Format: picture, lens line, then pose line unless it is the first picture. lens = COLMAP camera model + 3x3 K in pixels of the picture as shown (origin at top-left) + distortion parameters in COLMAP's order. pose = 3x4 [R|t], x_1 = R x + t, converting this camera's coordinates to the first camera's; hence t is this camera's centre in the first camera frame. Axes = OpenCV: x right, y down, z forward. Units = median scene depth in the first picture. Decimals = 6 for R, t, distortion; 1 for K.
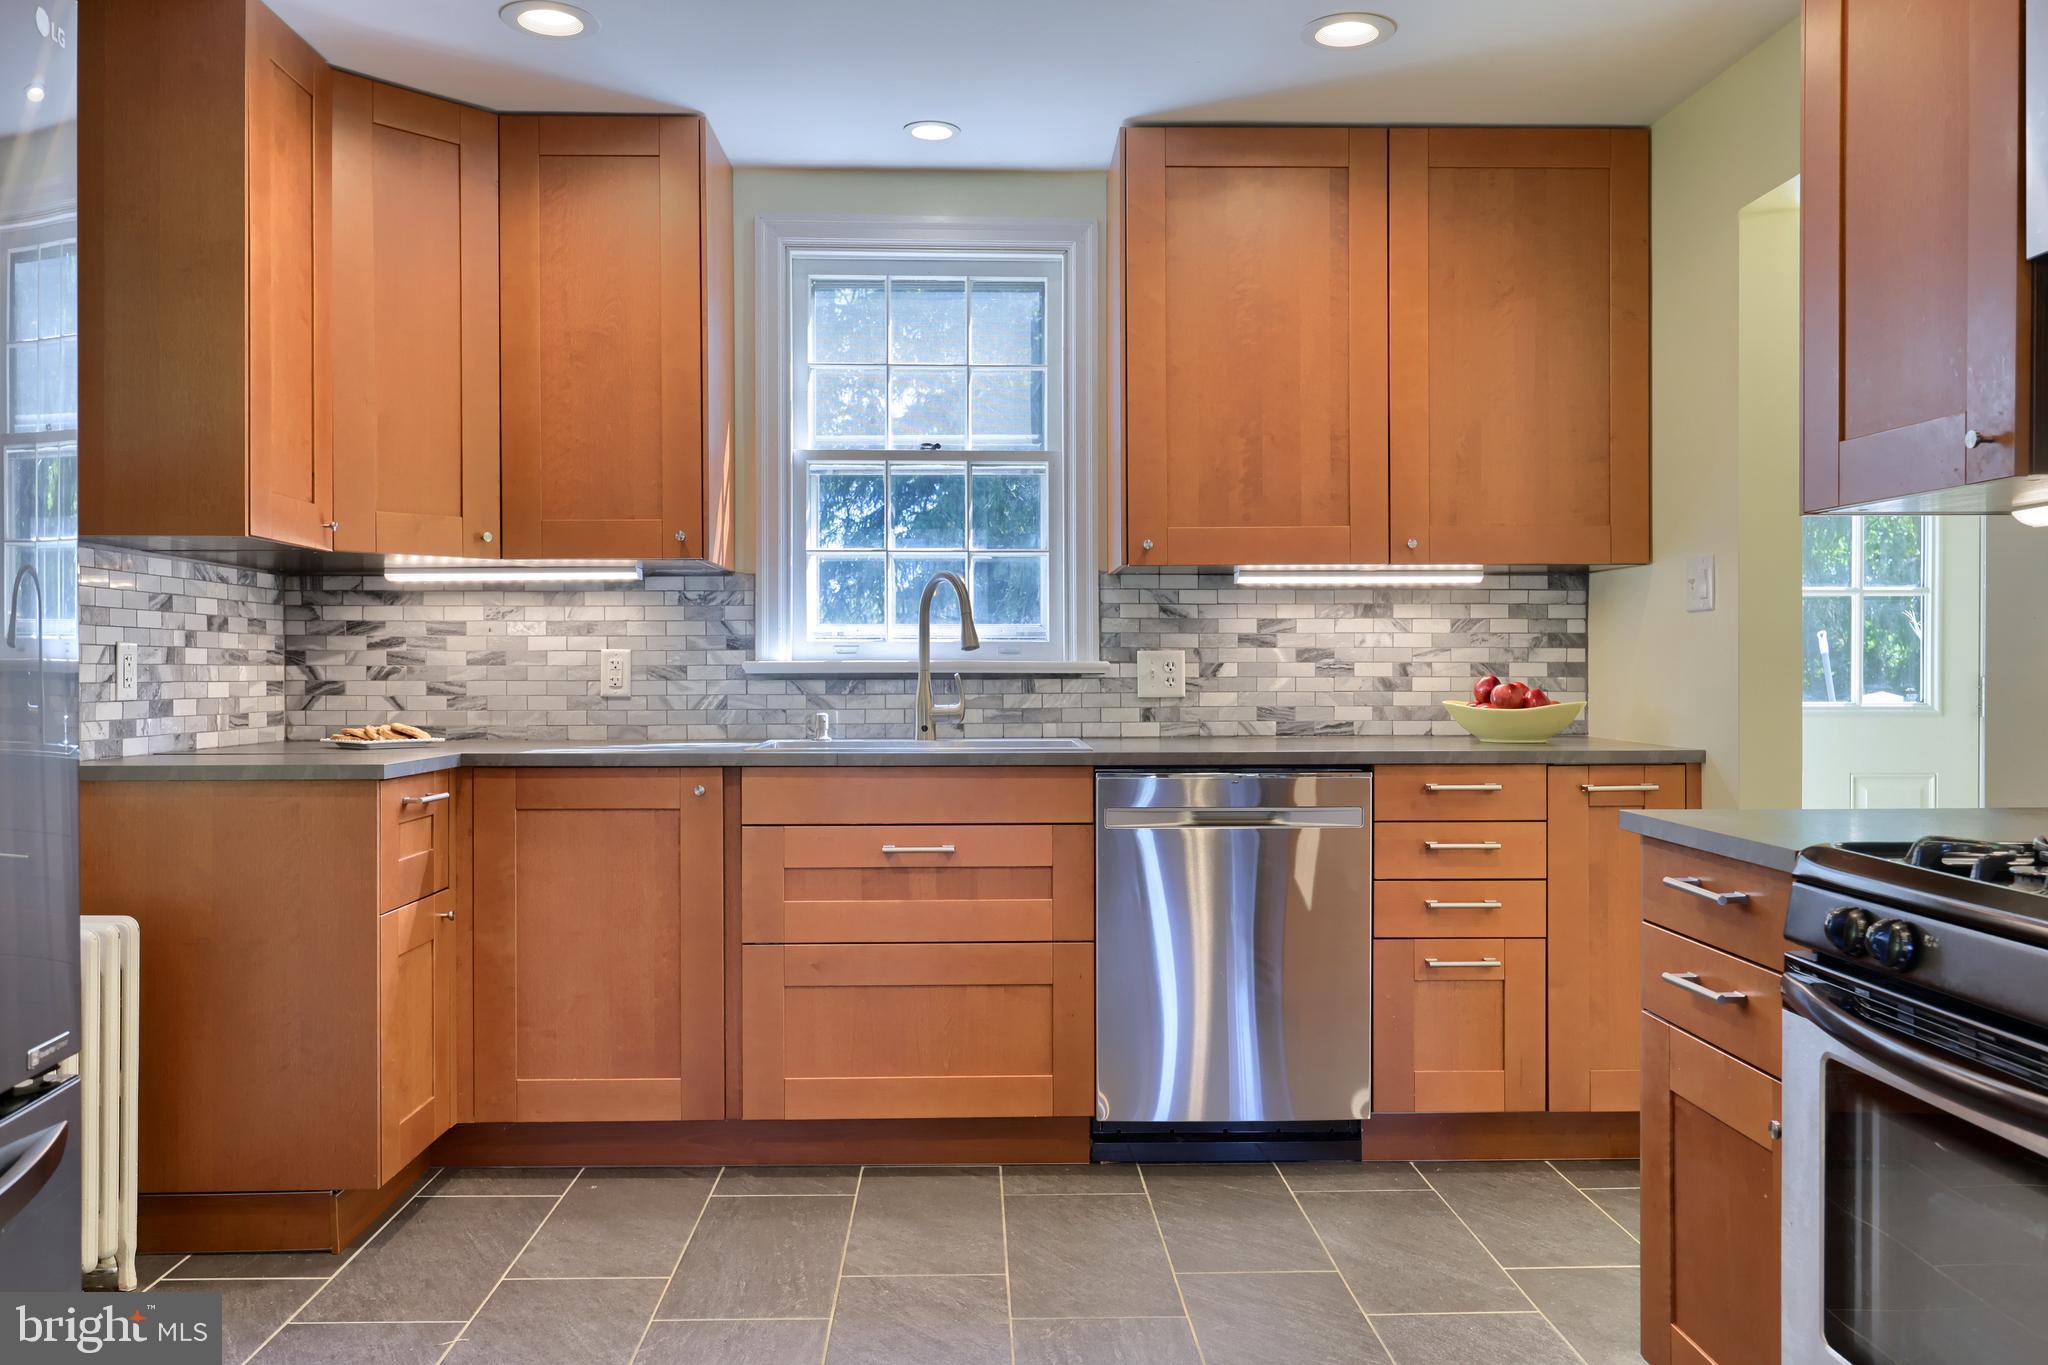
lens RADIAL K [[1442.9, 0, 1024.0], [0, 1442.9, 682.5], [0, 0, 1]] dist [-0.004196, -0.000686]
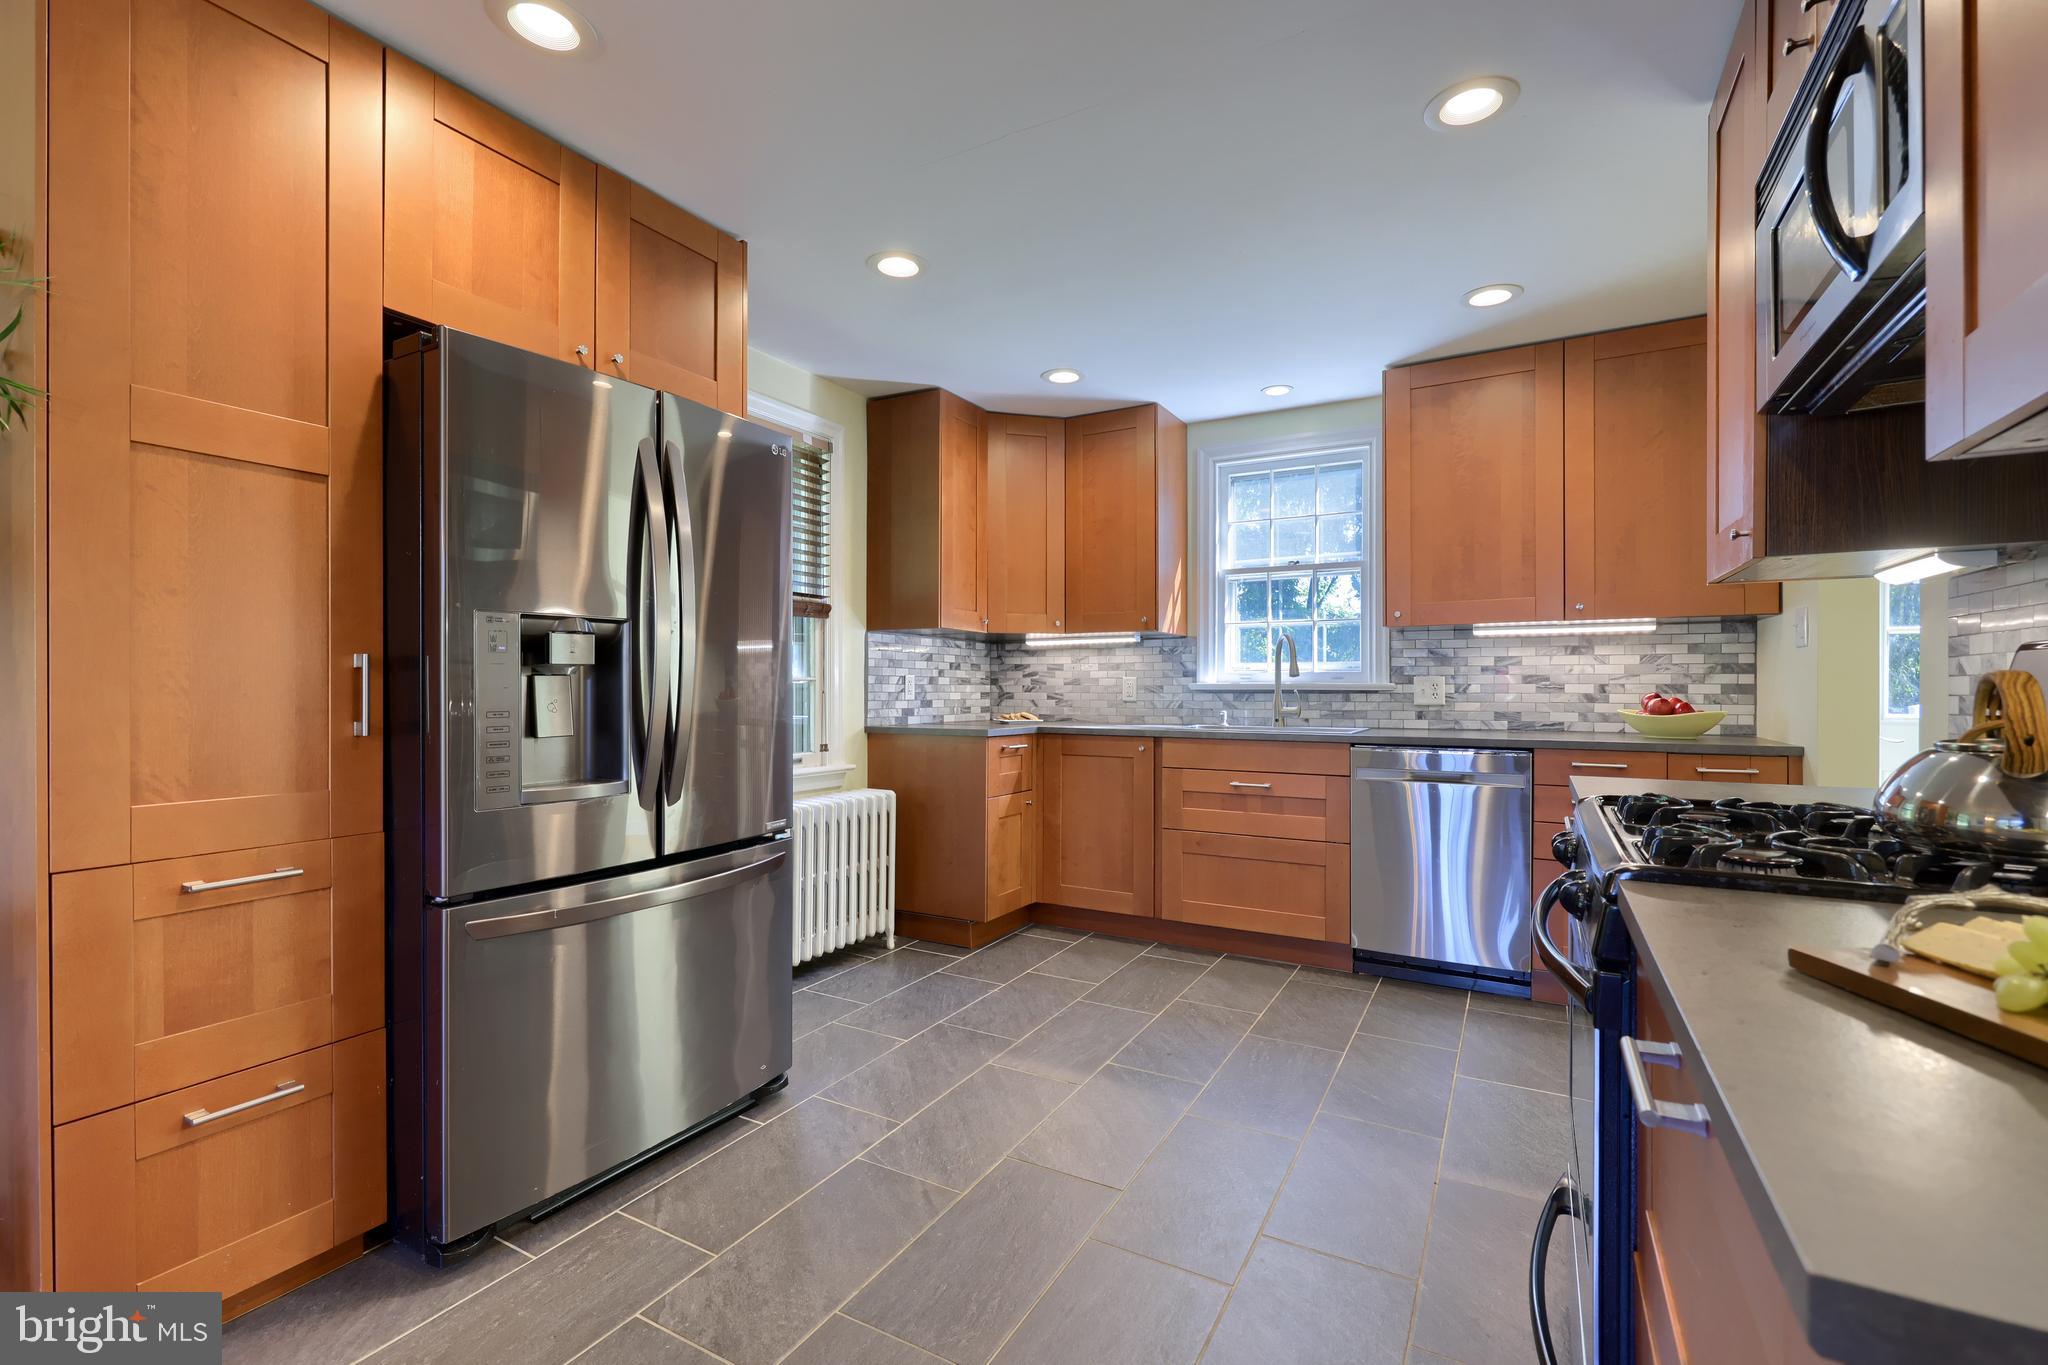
lens RADIAL K [[846.5, 0, 1071.8], [0, 846.5, 691.5], [0, 0, 1]] dist [-0.000643, -0.000146]
pose [[0.872204, 0.004664, -0.489120, 0.215252], [-0.007282, 0.999968, -0.003450, 0.001181], [0.489088, 0.006571, 0.872209, -0.048248]]
